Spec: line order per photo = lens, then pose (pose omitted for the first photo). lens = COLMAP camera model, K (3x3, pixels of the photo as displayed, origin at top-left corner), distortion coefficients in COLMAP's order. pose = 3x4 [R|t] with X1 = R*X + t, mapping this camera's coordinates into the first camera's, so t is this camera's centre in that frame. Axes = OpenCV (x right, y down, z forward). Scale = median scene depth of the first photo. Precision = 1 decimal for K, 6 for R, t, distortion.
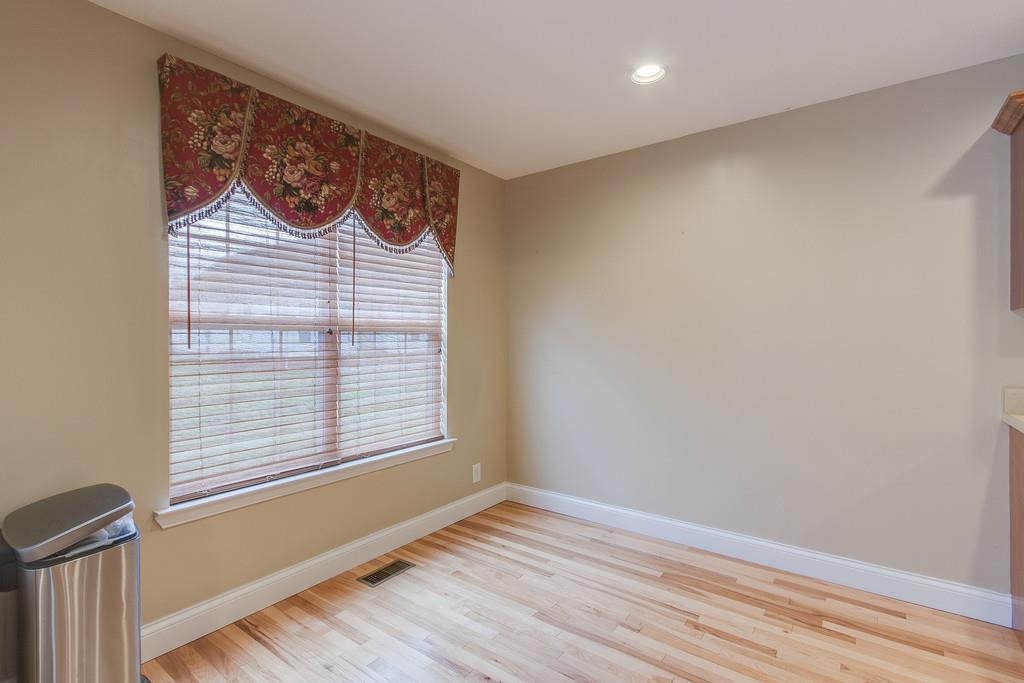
lens RADIAL K [[476.4, 0, 513.5], [0, 476.4, 340.9], [0, 0, 1]] dist [0.002587, 0.000702]
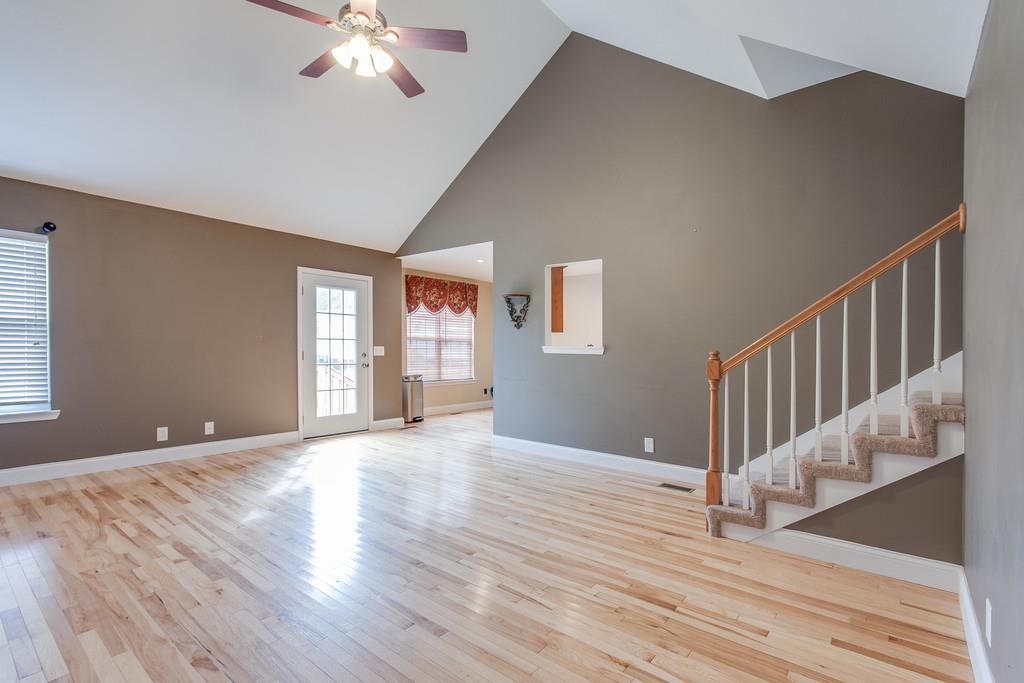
lens RADIAL K [[476.4, 0, 518.3], [0, 476.4, 355.9], [0, 0, 1]] dist [0.002587, 0.000702]
pose [[0.999413, 0.000187, -0.034256, 0.268530], [-0.000116, 0.999998, 0.002061, 0.072769], [0.034256, -0.002056, 0.999411, -2.208196]]
